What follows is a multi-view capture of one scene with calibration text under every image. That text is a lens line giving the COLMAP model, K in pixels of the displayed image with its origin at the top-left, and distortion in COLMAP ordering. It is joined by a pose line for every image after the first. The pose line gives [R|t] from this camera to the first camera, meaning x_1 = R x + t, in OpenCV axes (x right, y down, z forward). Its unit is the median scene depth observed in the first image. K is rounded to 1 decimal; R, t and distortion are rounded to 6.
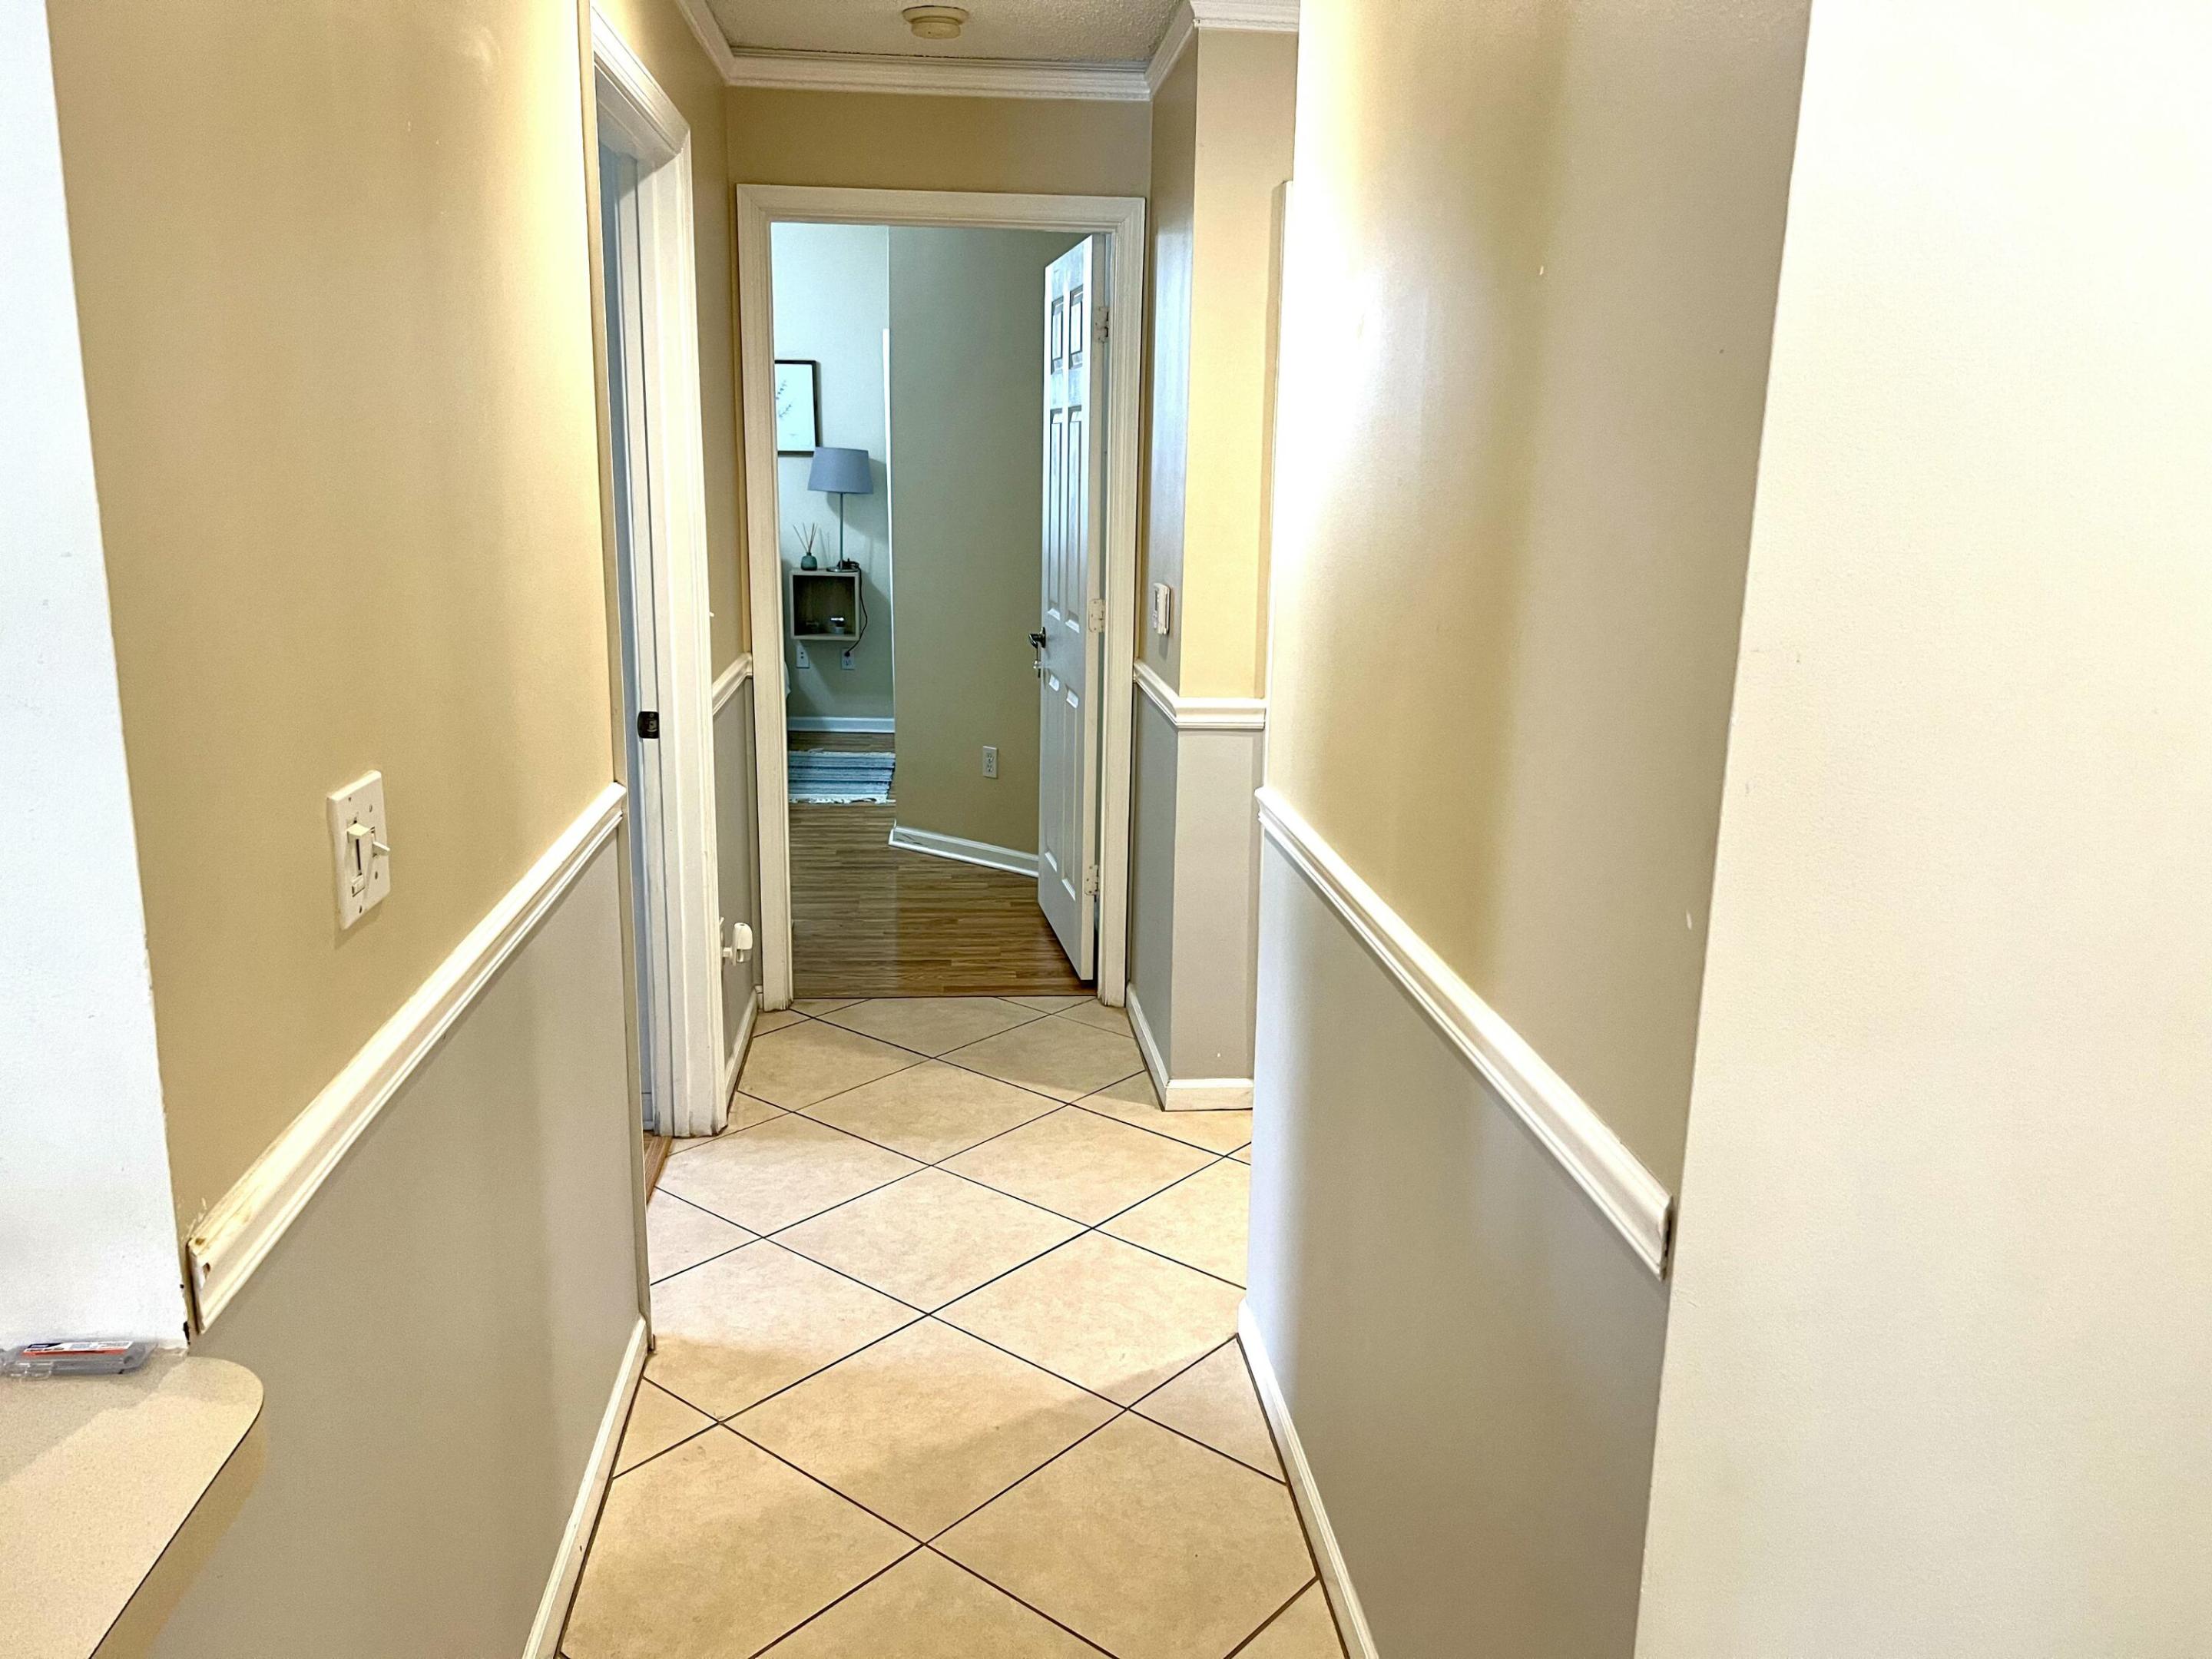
lens RADIAL K [[1678.3, 0, 1122.2], [0, 1678.3, 832.0], [0, 0, 1]] dist [0.052379, -0.055613]
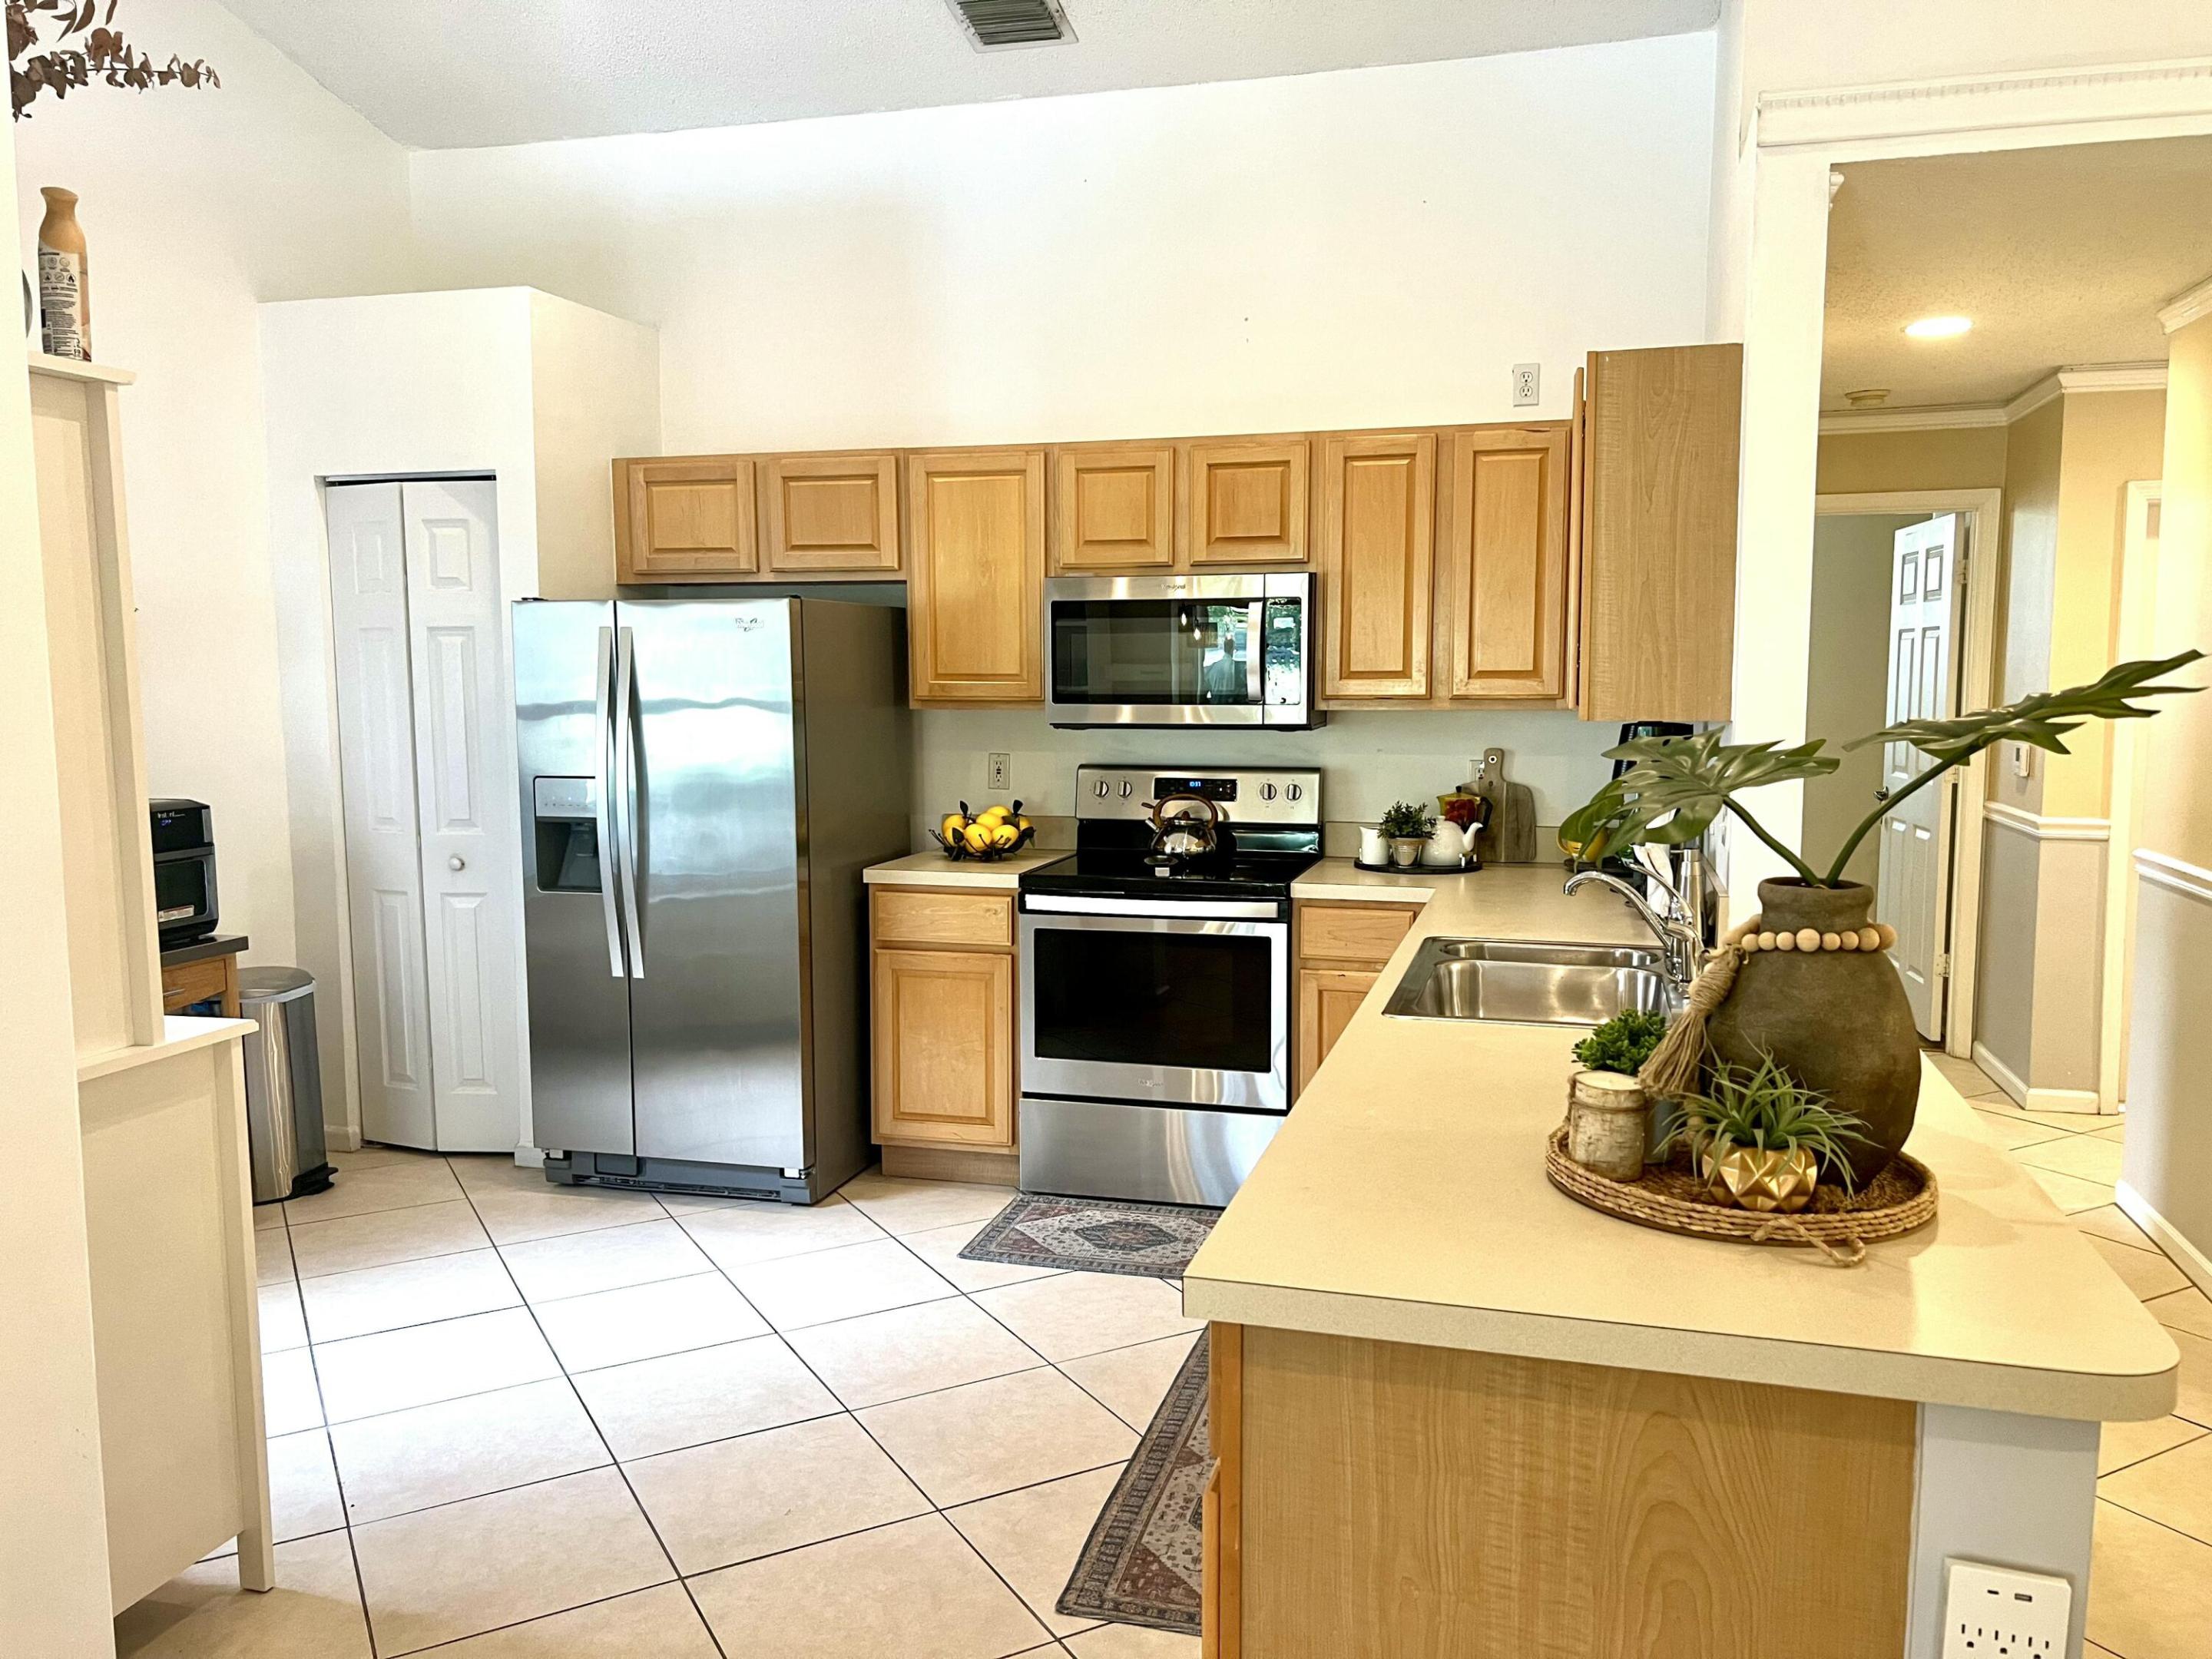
lens RADIAL K [[1678.3, 0, 1101.3], [0, 1678.3, 838.3], [0, 0, 1]] dist [0.052379, -0.055613]
pose [[0.932376, 0.004959, -0.361456, -0.162722], [-0.050669, 0.991828, -0.117093, 0.126457], [0.357921, 0.127489, 0.925007, -0.548598]]
